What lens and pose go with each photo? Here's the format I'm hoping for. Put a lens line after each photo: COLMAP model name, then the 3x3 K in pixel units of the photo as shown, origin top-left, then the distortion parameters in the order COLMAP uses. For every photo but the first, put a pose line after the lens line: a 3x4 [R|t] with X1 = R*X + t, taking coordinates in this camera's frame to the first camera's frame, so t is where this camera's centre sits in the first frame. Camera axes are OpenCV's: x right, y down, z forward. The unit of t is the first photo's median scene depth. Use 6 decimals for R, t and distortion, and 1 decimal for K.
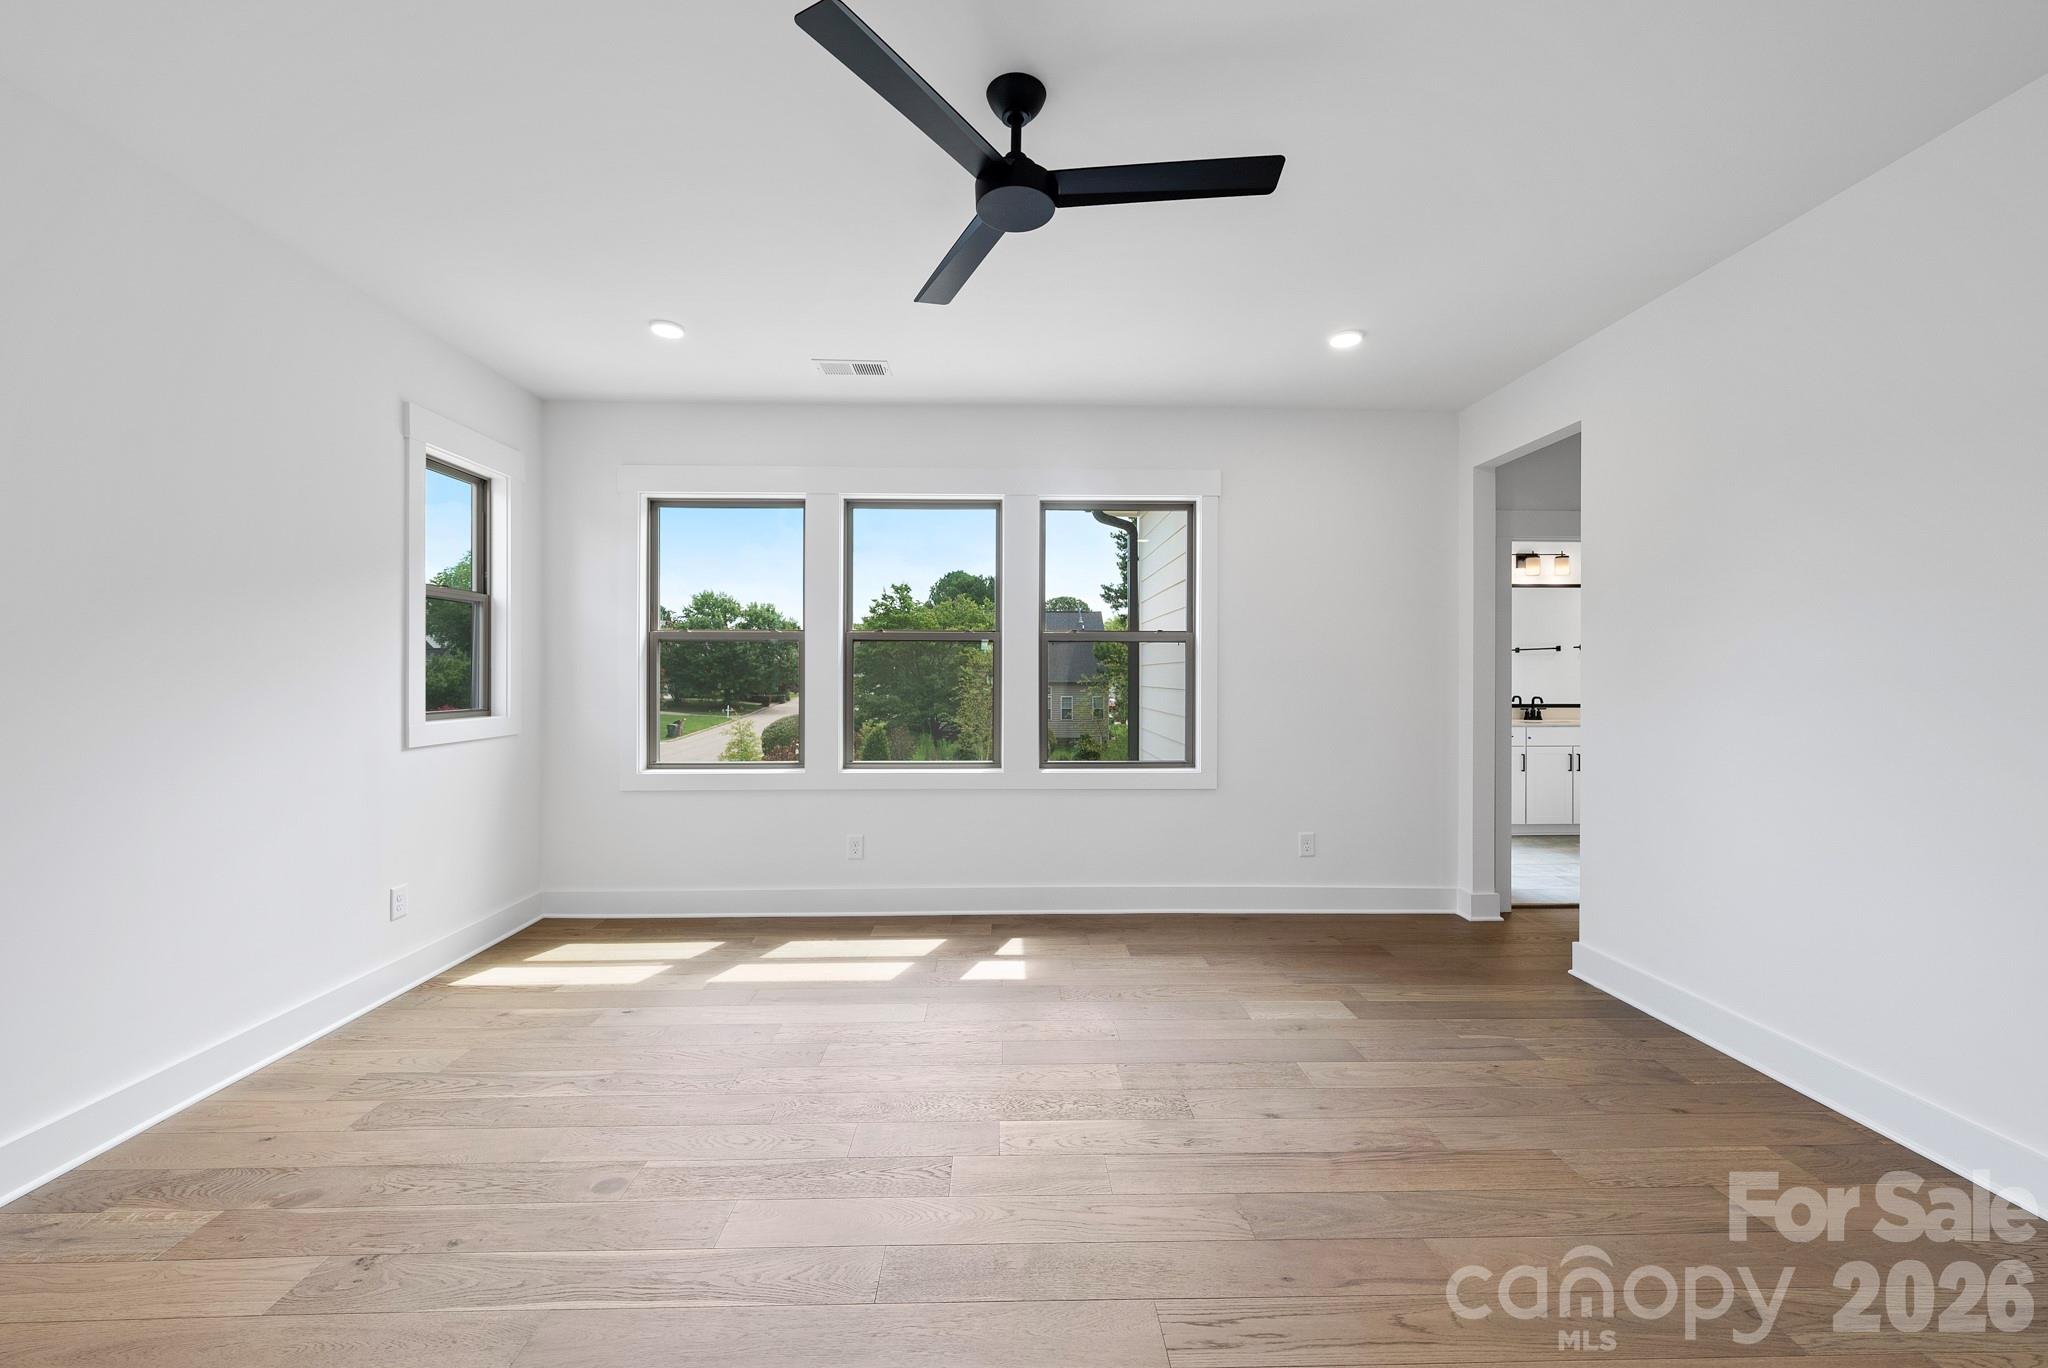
lens RADIAL K [[763.9, 0, 1017.4], [0, 763.9, 677.7], [0, 0, 1]] dist [-0.003975, -0.000879]
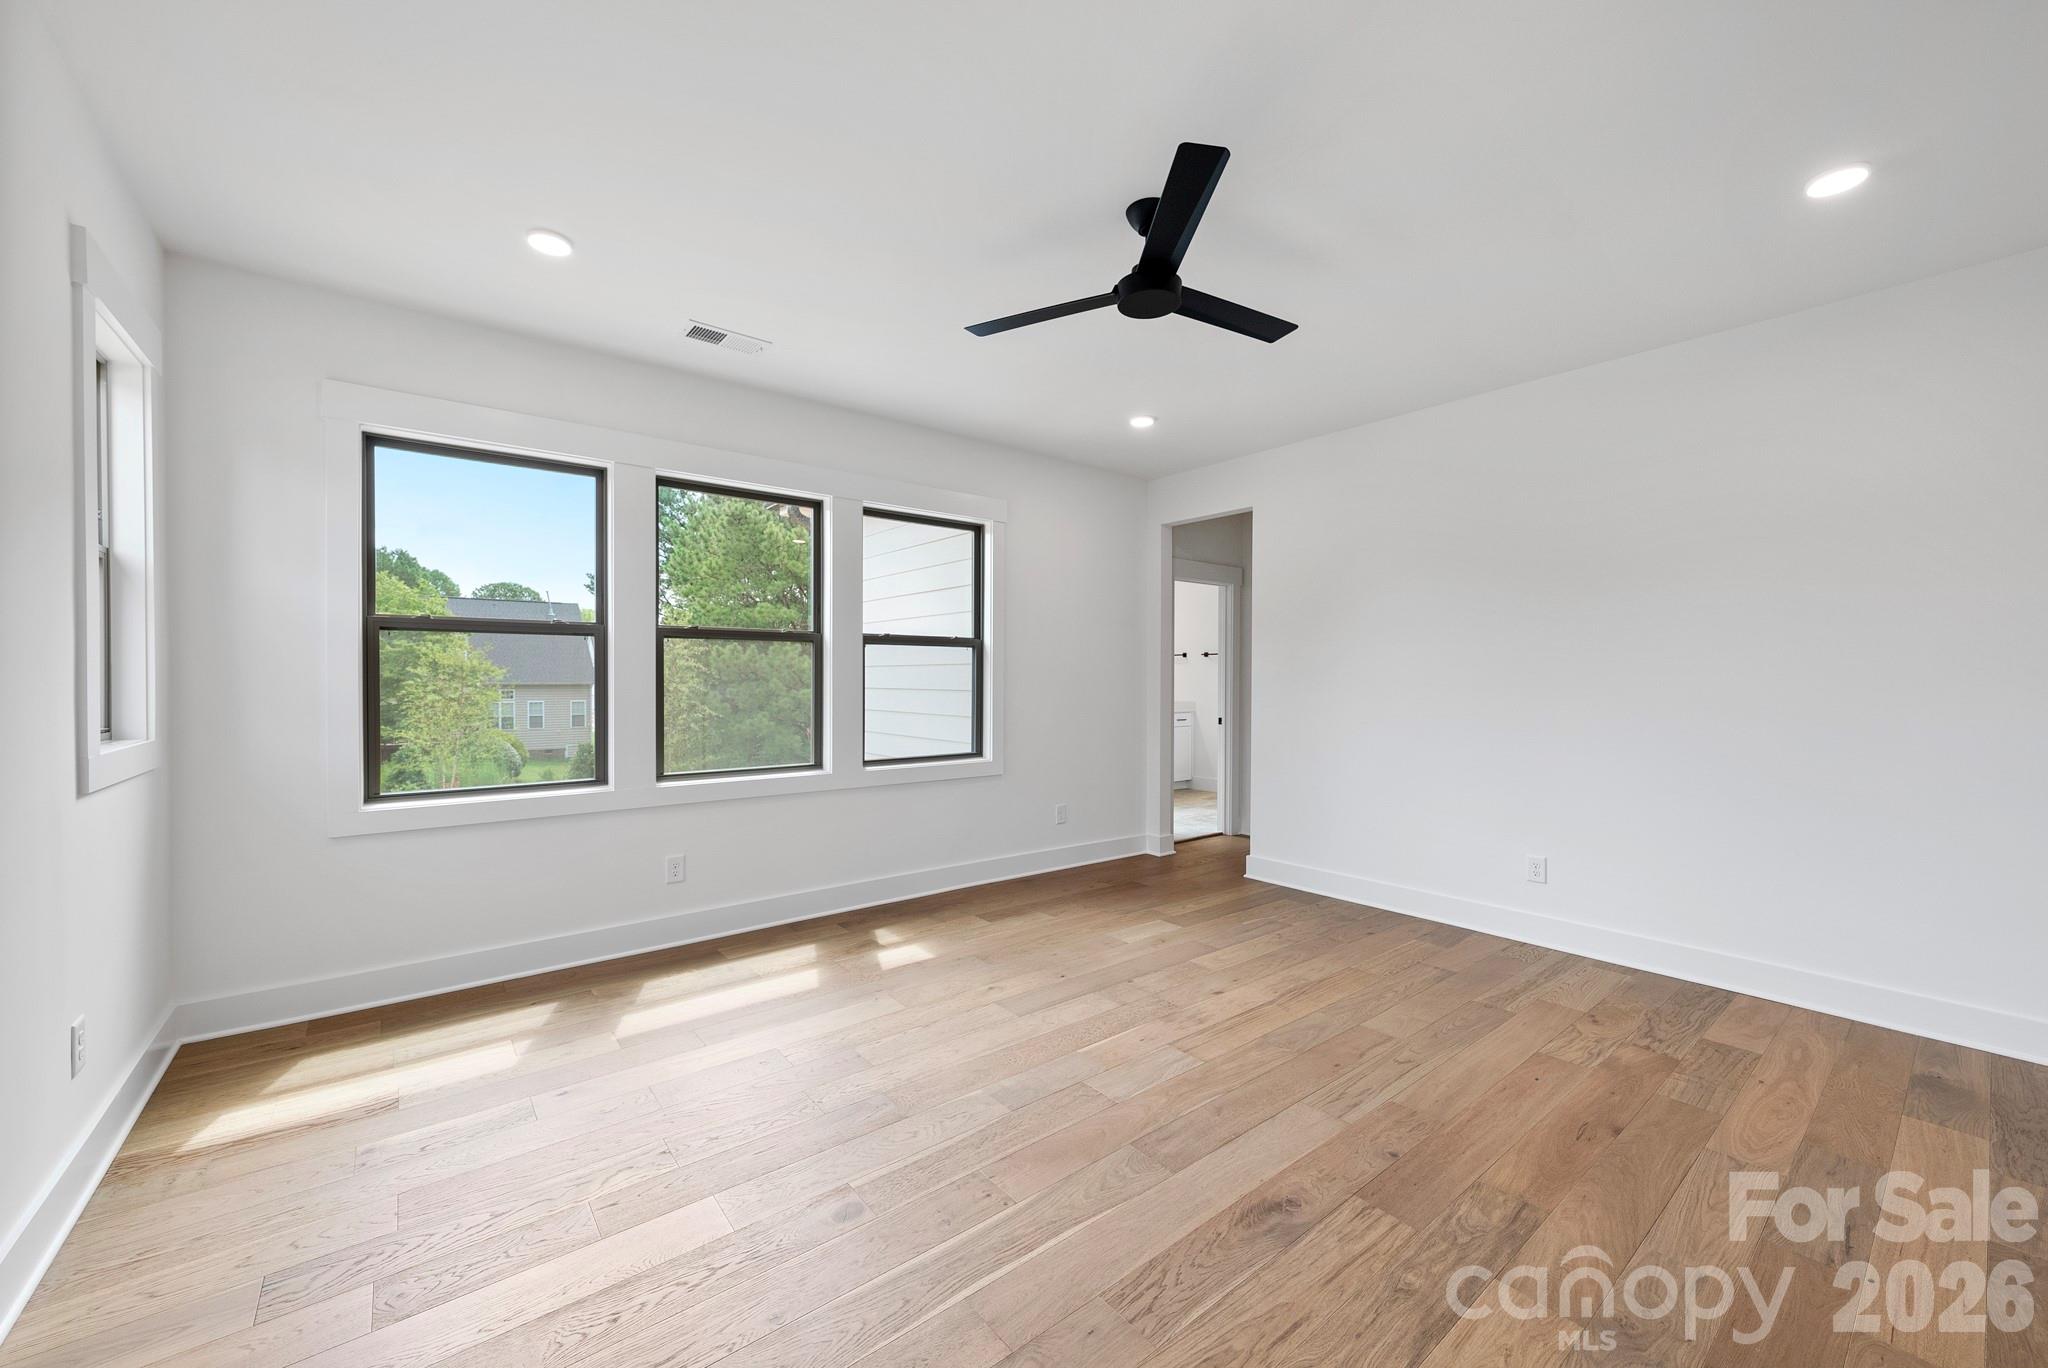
lens RADIAL K [[763.9, 0, 1008.5], [0, 763.9, 683.1], [0, 0, 1]] dist [-0.003975, -0.000879]
pose [[0.809955, -0.003648, 0.586480, -0.500415], [0.001059, 0.999988, 0.004757, 0.002137], [-0.586491, -0.003232, 0.809949, 0.062955]]
